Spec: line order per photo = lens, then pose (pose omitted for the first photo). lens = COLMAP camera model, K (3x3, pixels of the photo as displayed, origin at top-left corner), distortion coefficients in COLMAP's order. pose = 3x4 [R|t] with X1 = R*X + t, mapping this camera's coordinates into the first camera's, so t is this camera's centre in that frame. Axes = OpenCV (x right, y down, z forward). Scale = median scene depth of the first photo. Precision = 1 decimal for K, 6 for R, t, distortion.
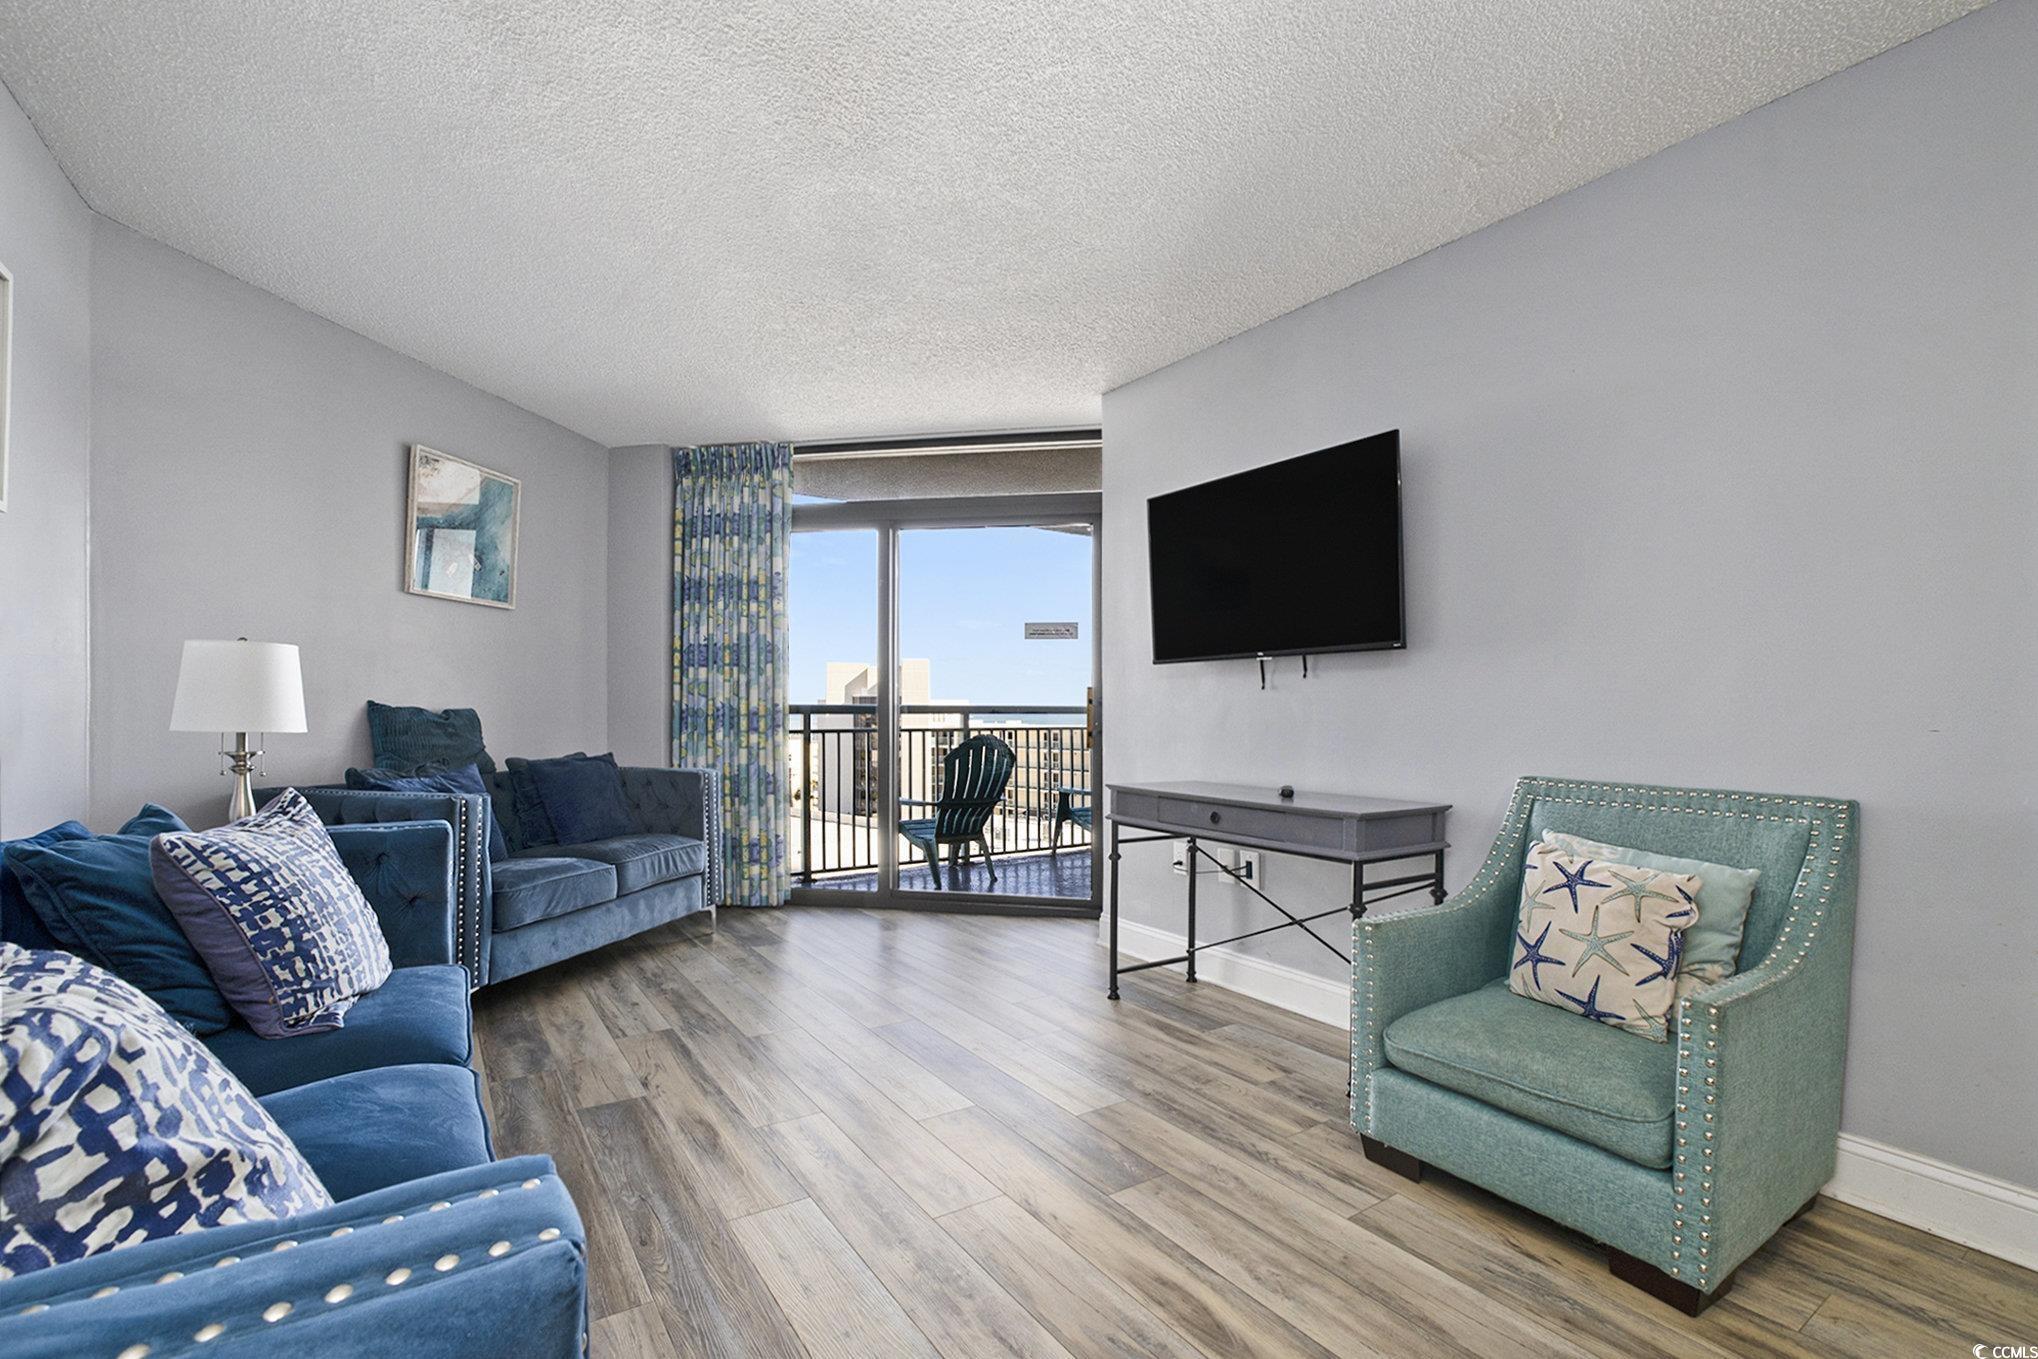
lens RADIAL K [[908.3, 0, 1015.9], [0, 908.3, 712.4], [0, 0, 1]] dist [-0.025829, 0.000255]
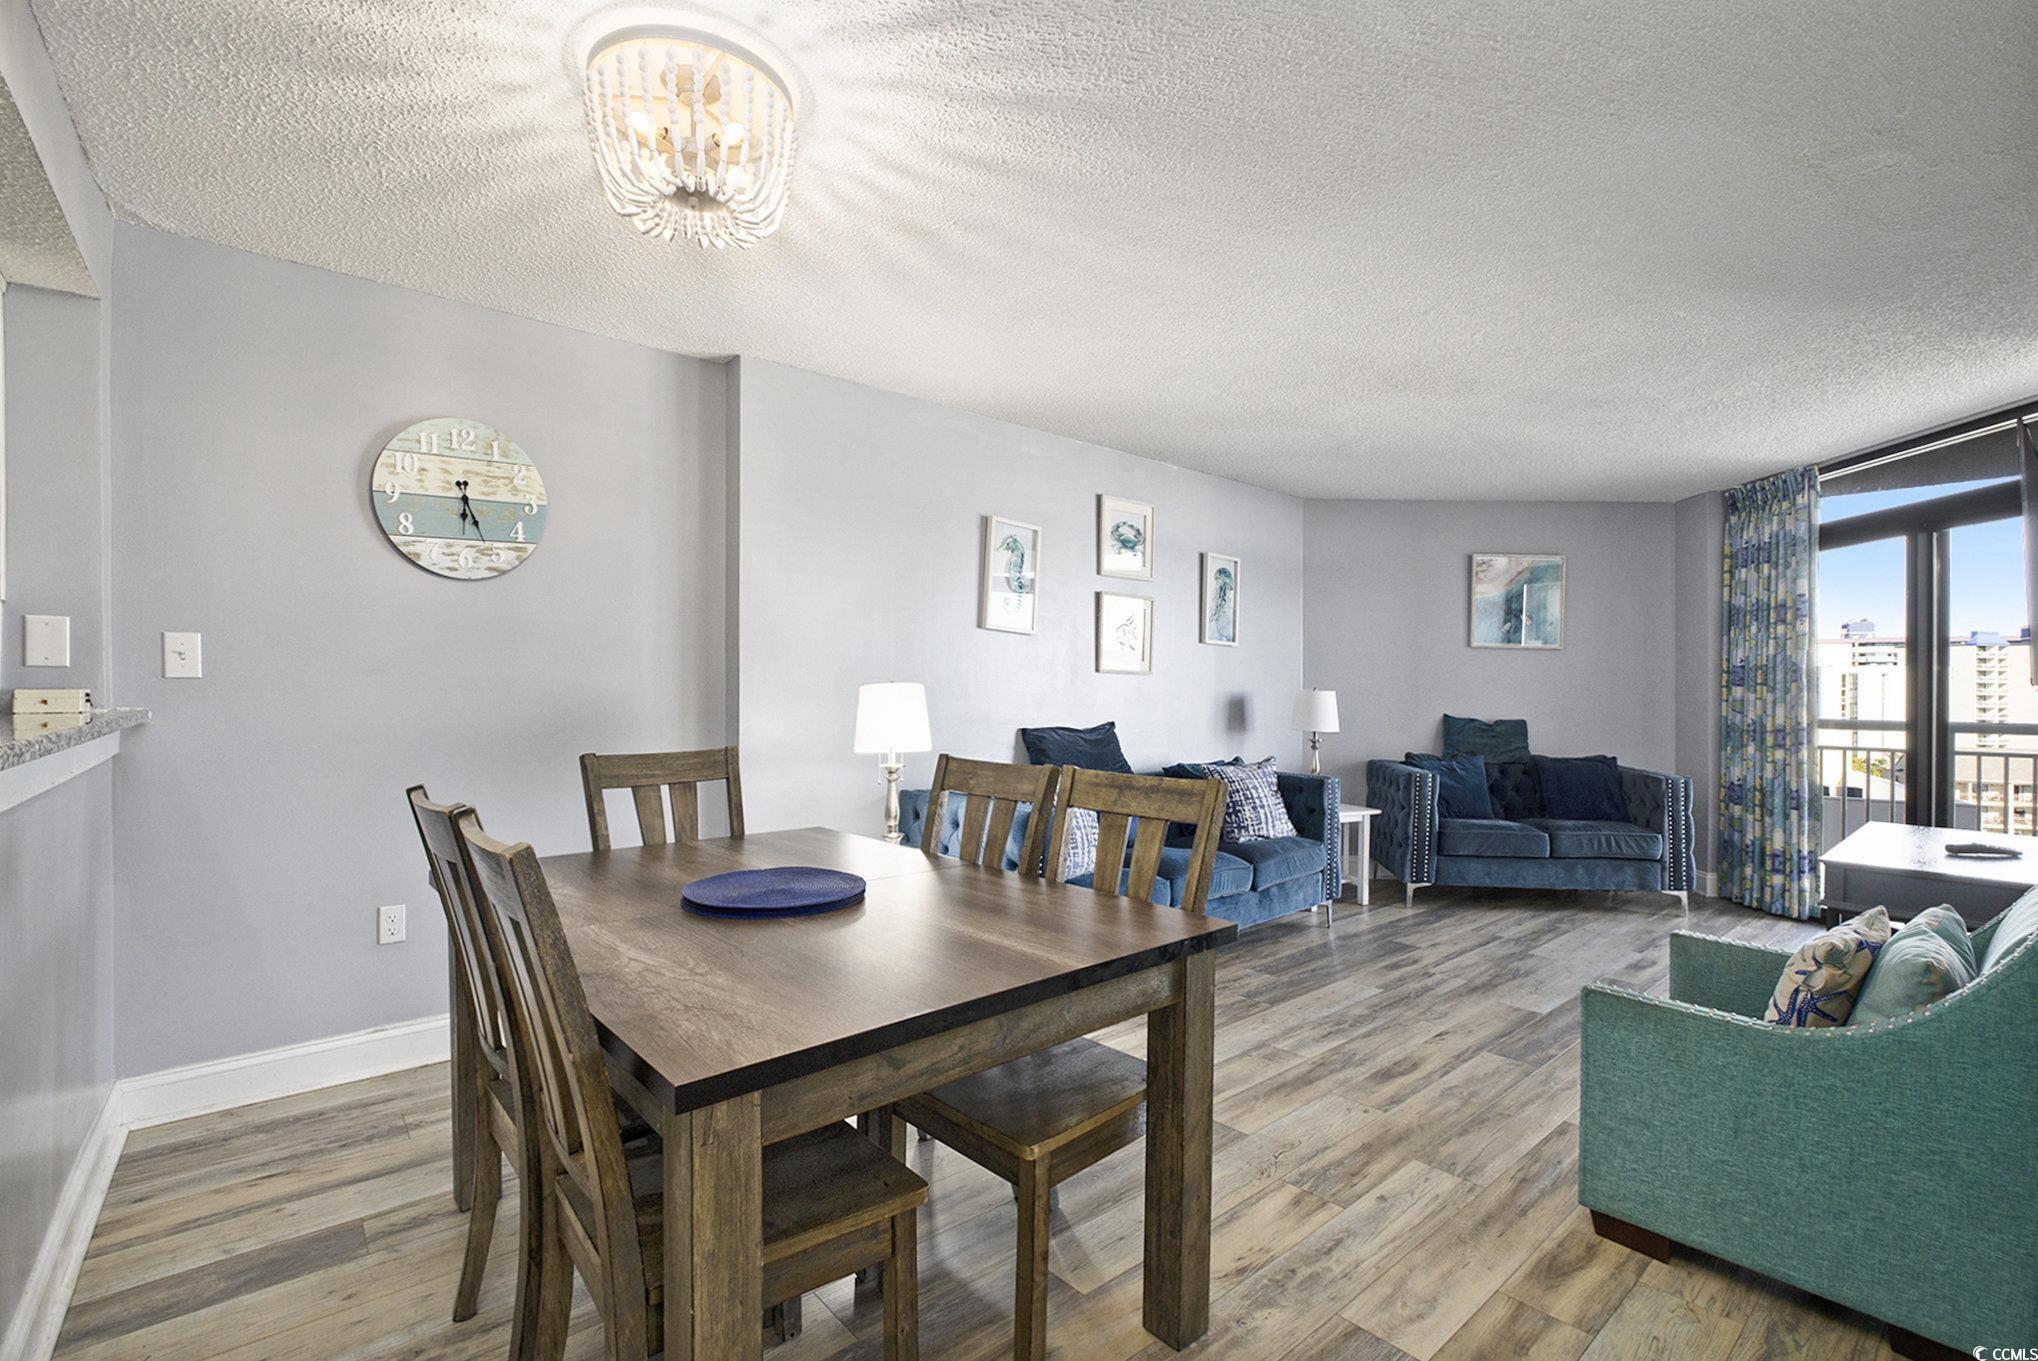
lens RADIAL K [[919.1, 0, 1028.1], [0, 919.1, 687.0], [0, 0, 1]] dist [-0.045562, 0.015176]
pose [[0.133336, -0.003257, -0.991065, 0.873535], [-0.015206, 0.999870, -0.005332, -0.042514], [0.990954, 0.015781, 0.133270, -0.003031]]
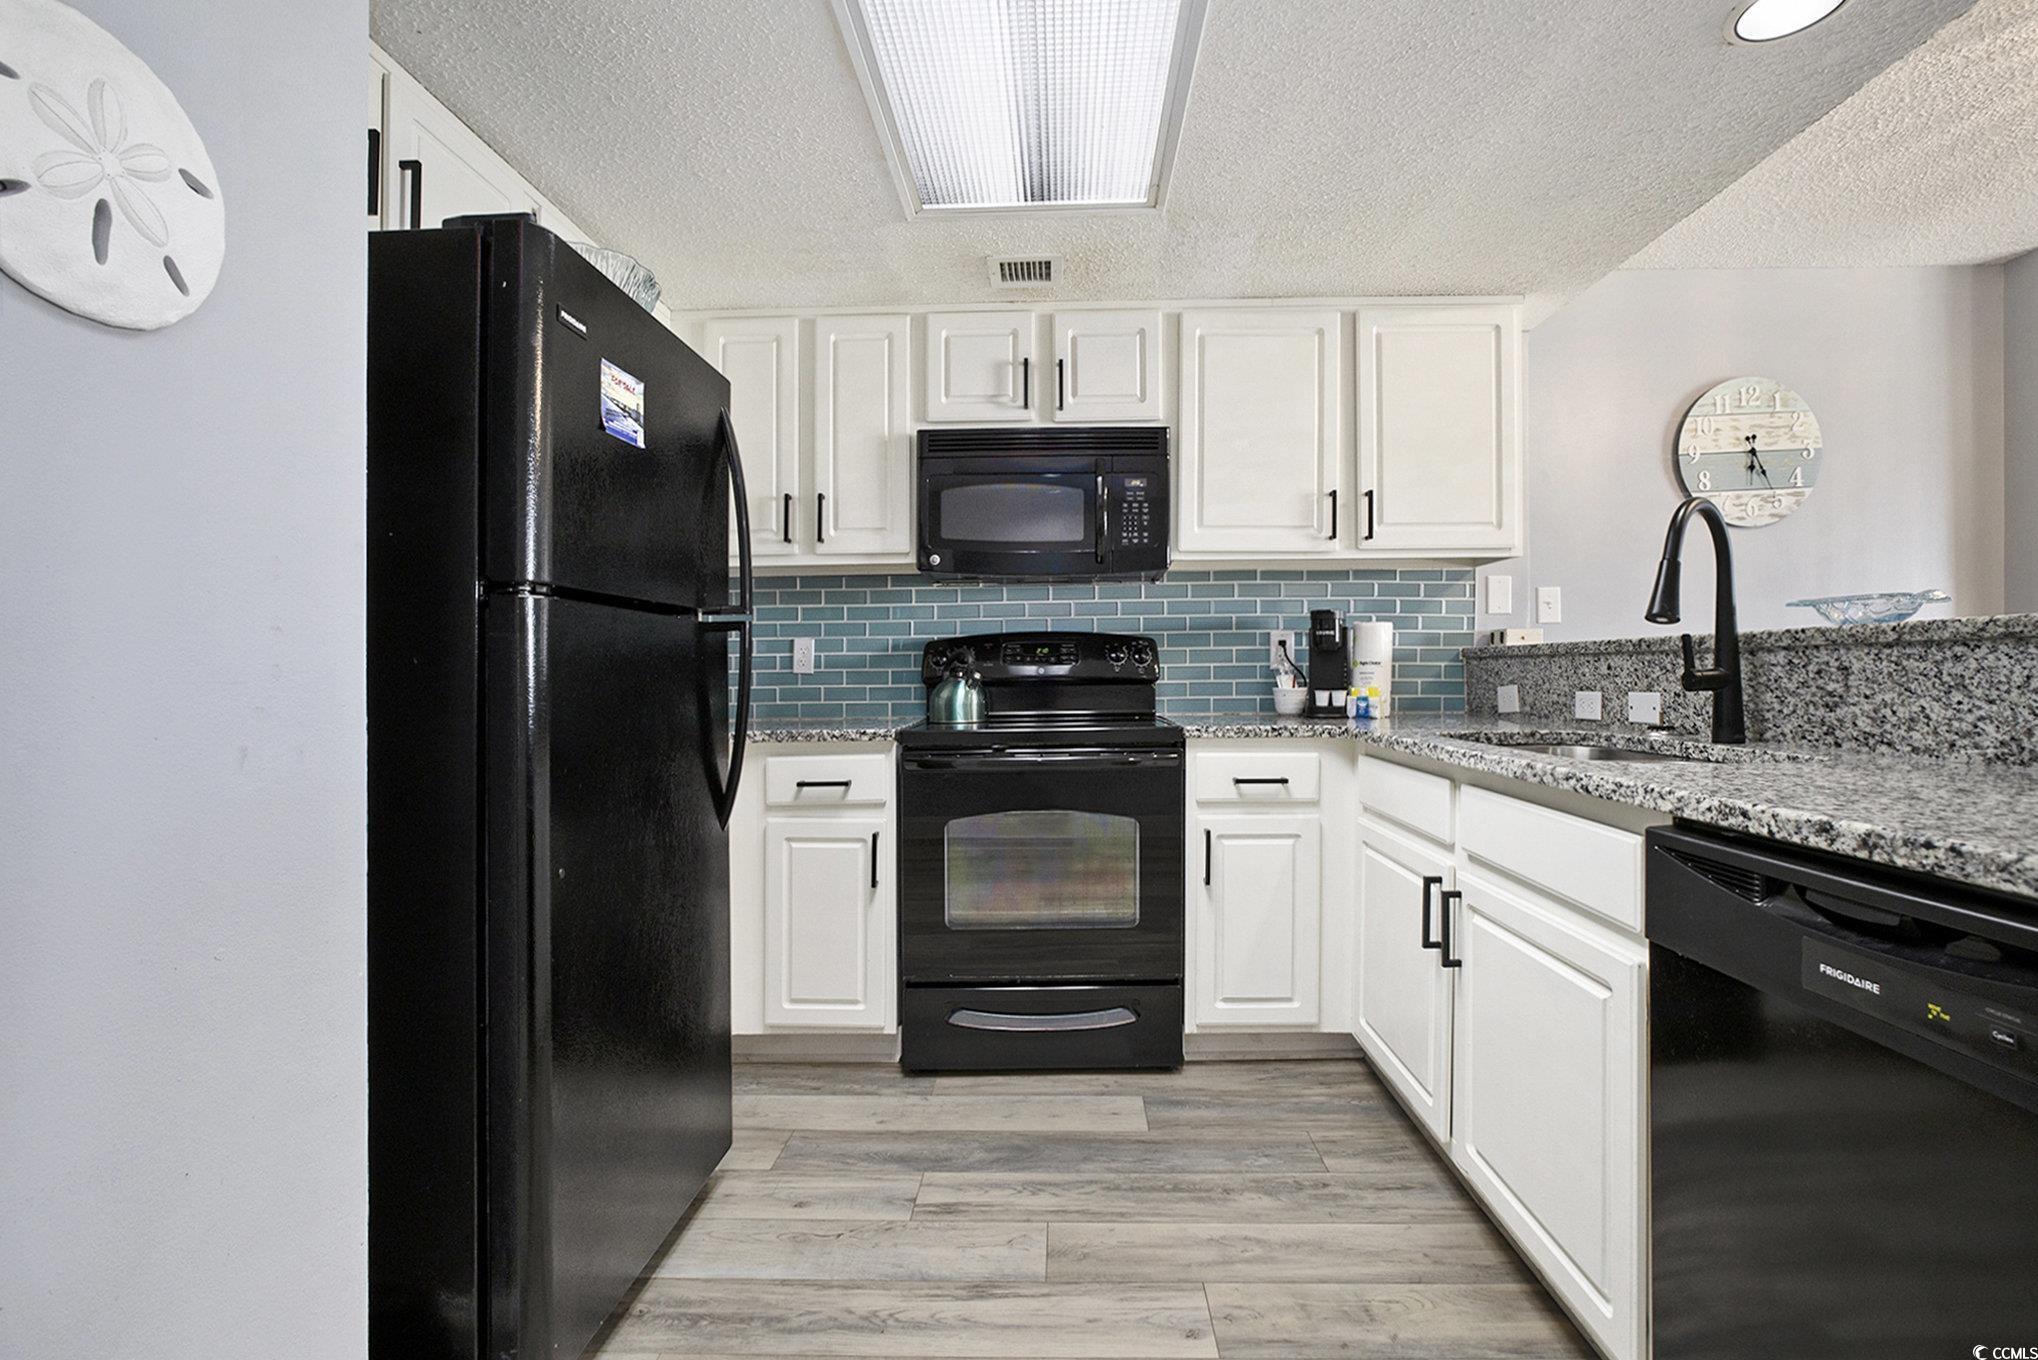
lens RADIAL K [[913.6, 0, 1022.0], [0, 913.6, 685.6], [0, 0, 1]] dist [-0.035001, 0.008063]
pose [[-0.577456, 0.008465, -0.816378, 1.114799], [0.001995, 0.999958, 0.008957, 0.008545], [0.816419, 0.003543, -0.577449, -0.489159]]
